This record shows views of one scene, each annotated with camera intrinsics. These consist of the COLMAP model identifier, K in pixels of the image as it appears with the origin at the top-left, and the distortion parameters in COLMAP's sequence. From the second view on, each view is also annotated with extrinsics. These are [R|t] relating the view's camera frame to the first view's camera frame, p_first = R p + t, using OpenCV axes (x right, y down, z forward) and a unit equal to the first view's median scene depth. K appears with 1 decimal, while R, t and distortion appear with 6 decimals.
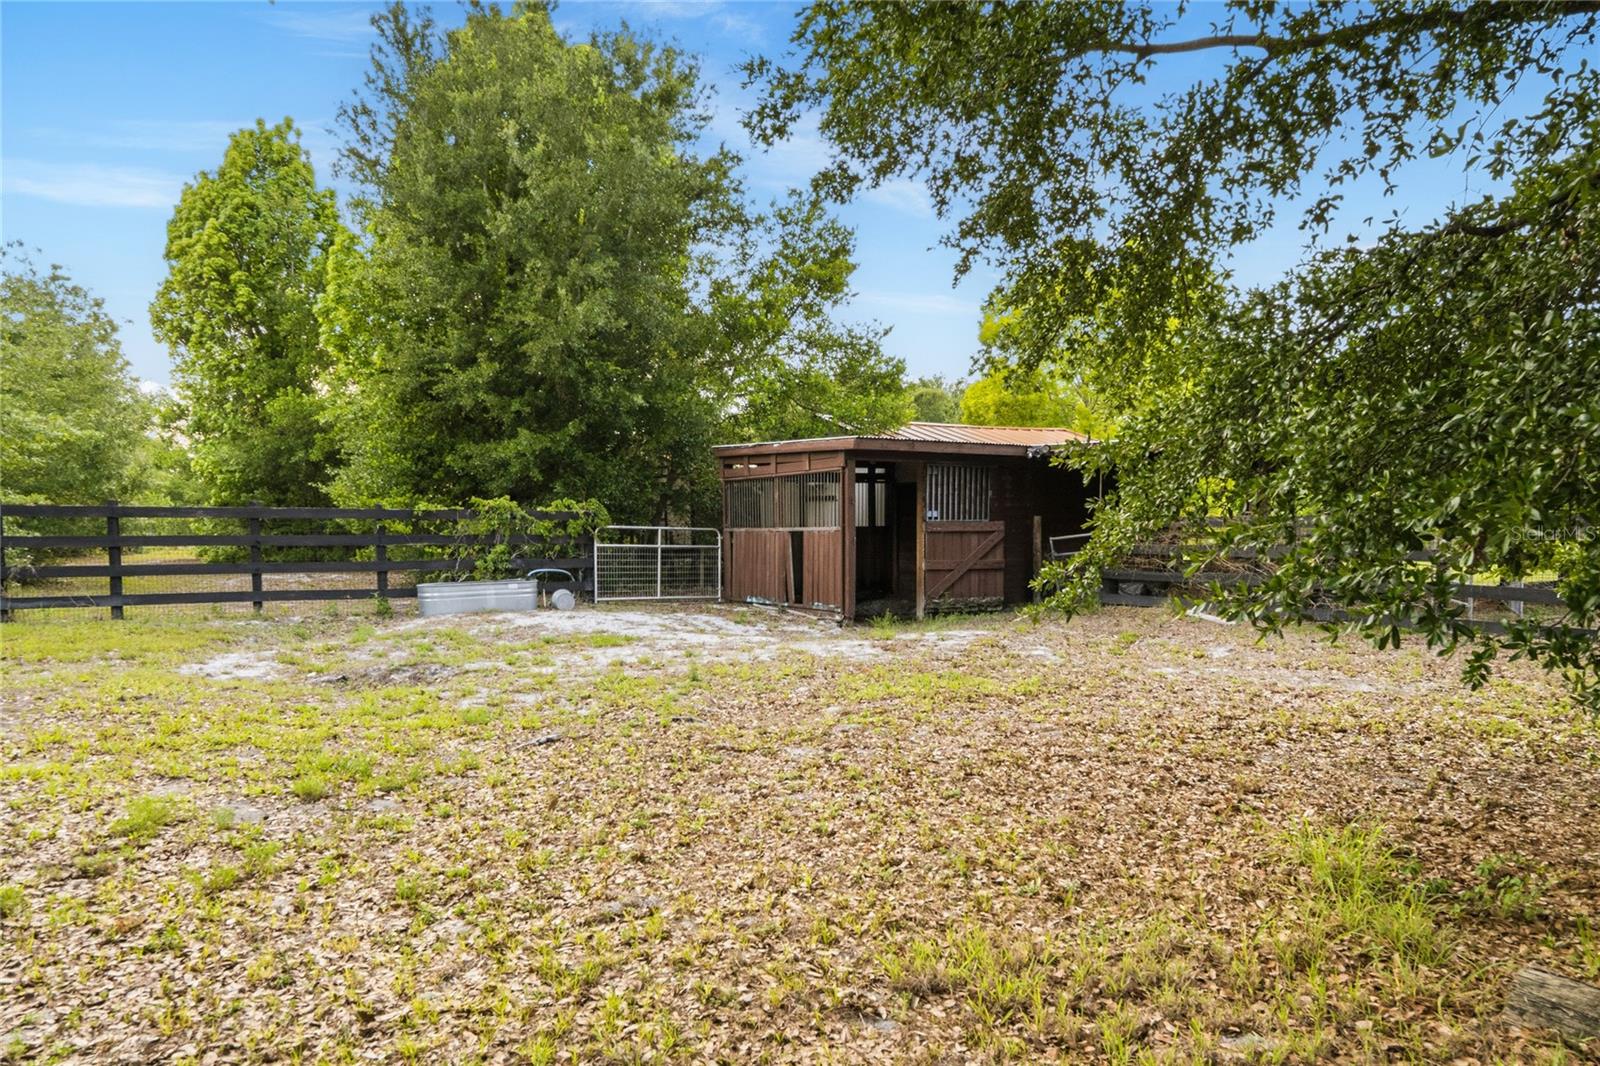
lens RADIAL K [[986.4, 0, 798.3], [0, 986.4, 531.8], [0, 0, 1]] dist [-0.010394, 0.003382]
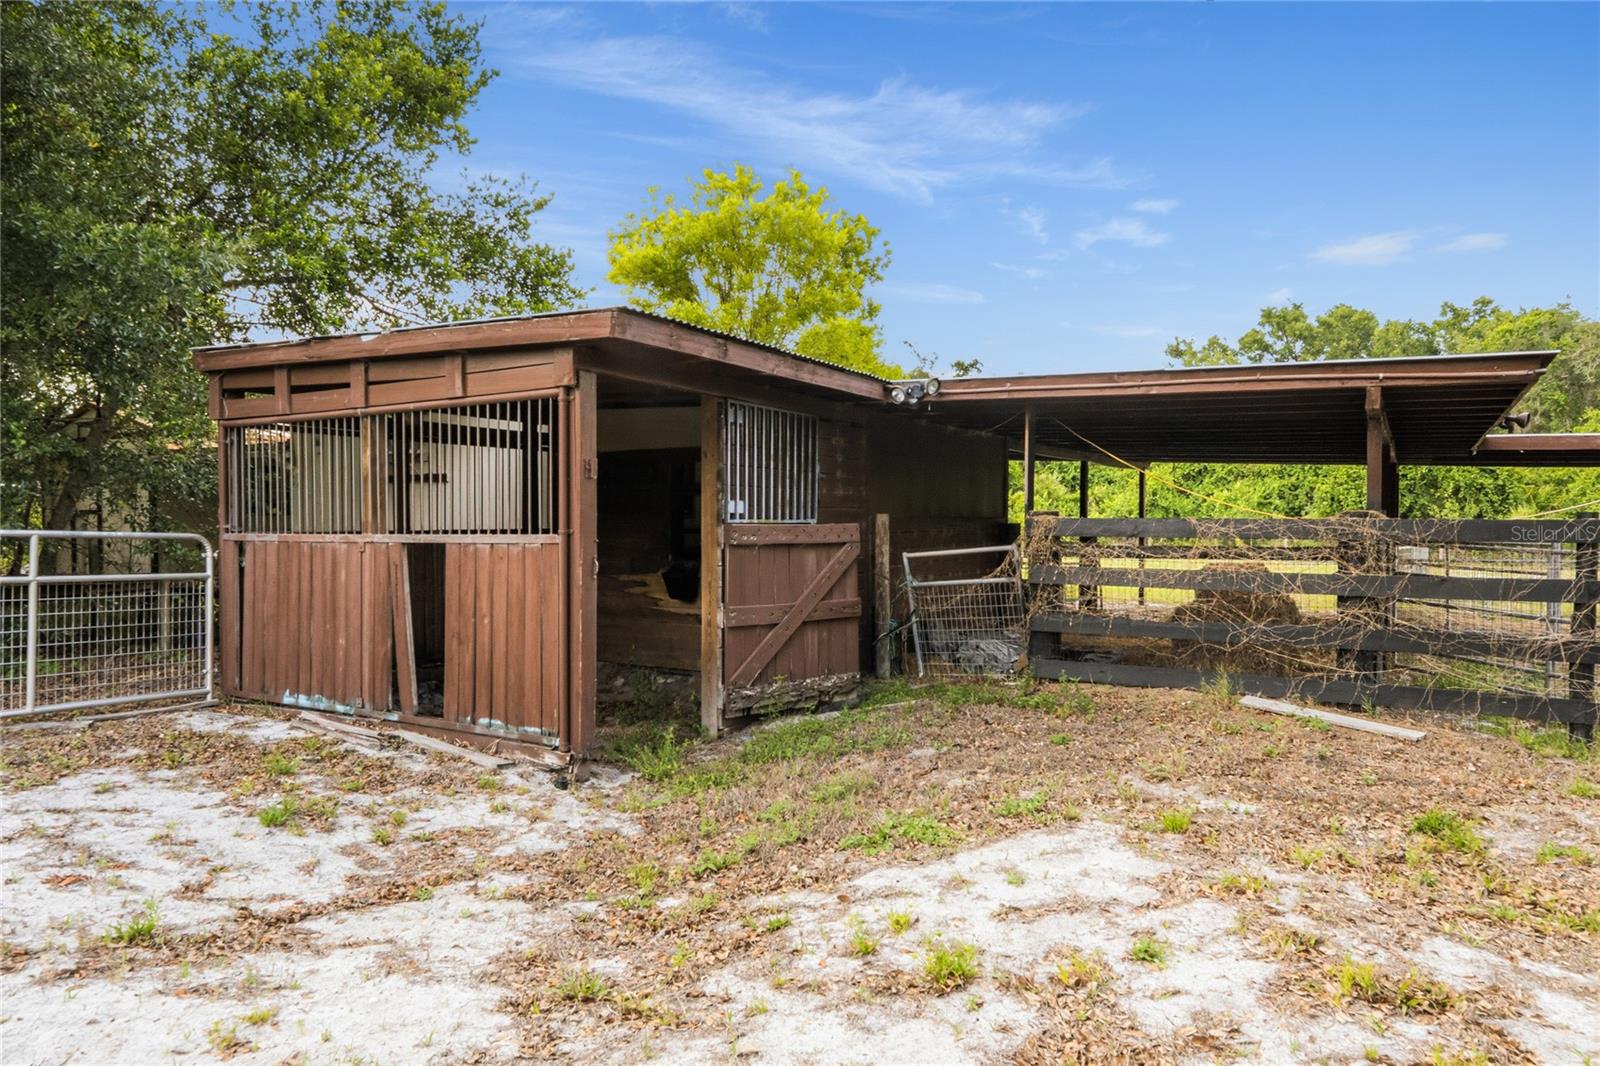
lens RADIAL K [[986.4, 0, 808.5], [0, 986.4, 536.5], [0, 0, 1]] dist [-0.010394, 0.003382]
pose [[0.890358, 0.001745, 0.455258, -0.046362], [-0.004892, 0.999972, 0.005736, -0.006706], [-0.455235, -0.007334, 0.890341, 0.547356]]
